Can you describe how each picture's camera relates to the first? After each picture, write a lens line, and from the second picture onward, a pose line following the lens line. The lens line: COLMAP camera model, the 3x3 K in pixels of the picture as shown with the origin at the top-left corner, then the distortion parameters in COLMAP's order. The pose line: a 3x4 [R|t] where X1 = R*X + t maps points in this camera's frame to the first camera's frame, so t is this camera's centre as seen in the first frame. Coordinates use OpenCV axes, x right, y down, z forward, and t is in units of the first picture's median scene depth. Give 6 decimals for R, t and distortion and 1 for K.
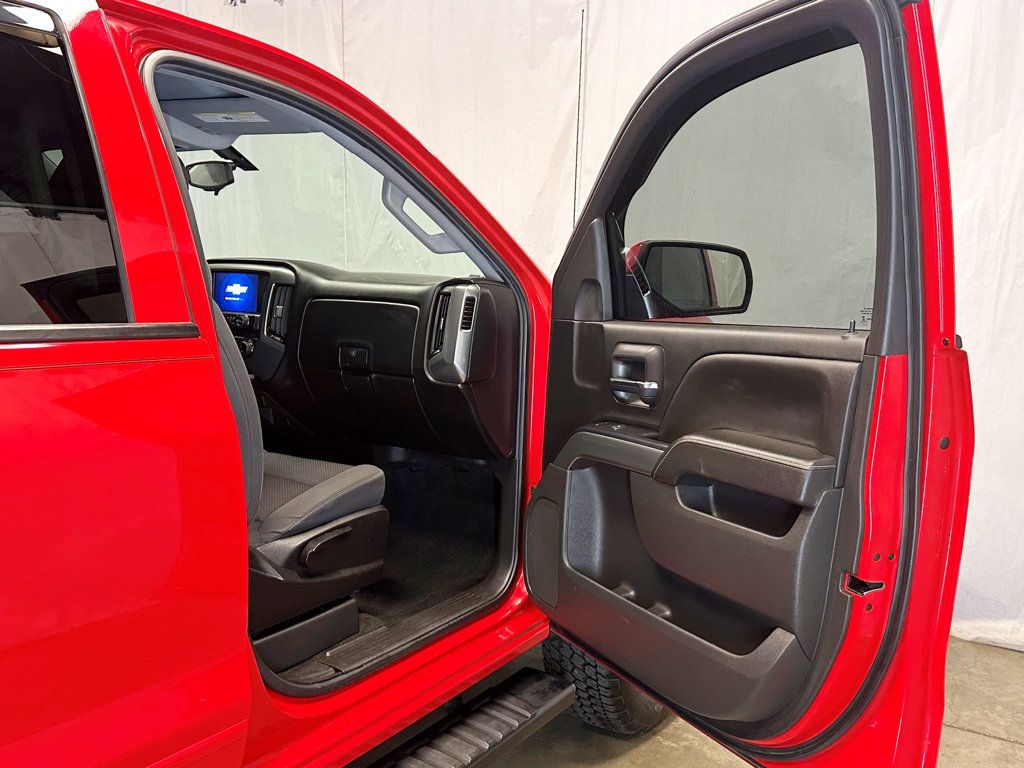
lens RADIAL K [[903.4, 0, 512.0], [0, 903.4, 384.0], [0, 0, 1]] dist [0.153235, -0.190609]
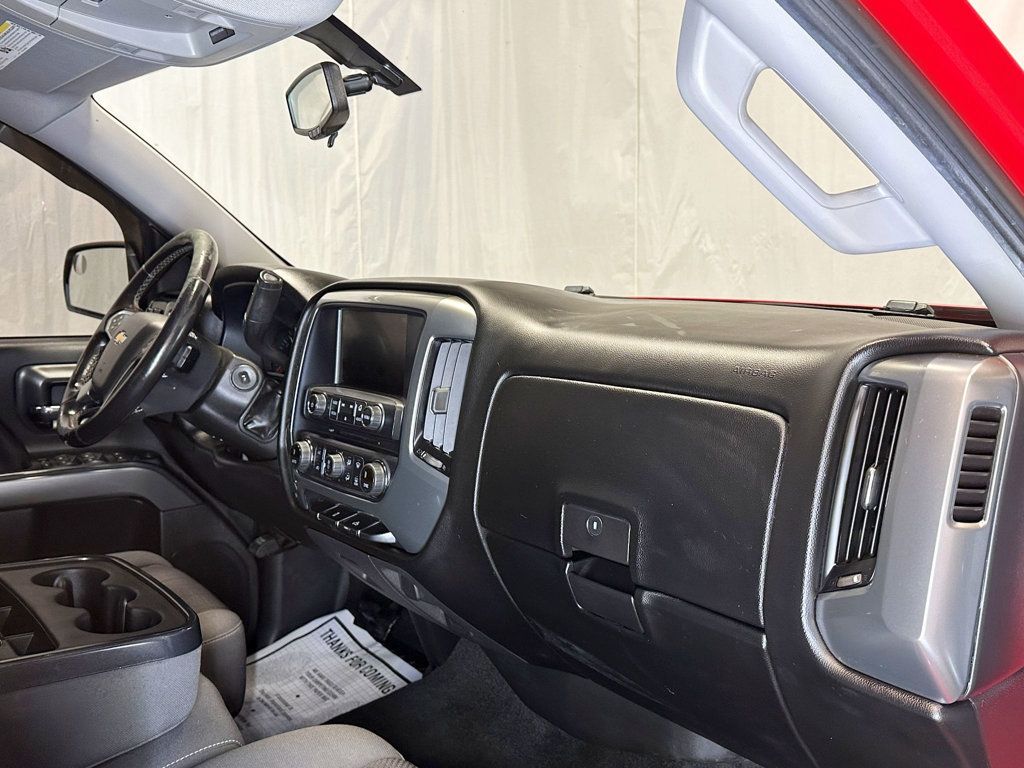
lens RADIAL K [[947.0, 0, 512.0], [0, 947.0, 384.0], [0, 0, 1]] dist [0.118187, -0.276681]
pose [[0.947907, 0.017203, -0.318084, -0.086703], [-0.020494, 0.999765, -0.007000, -0.093231], [0.317889, 0.013154, 0.948037, 0.640178]]
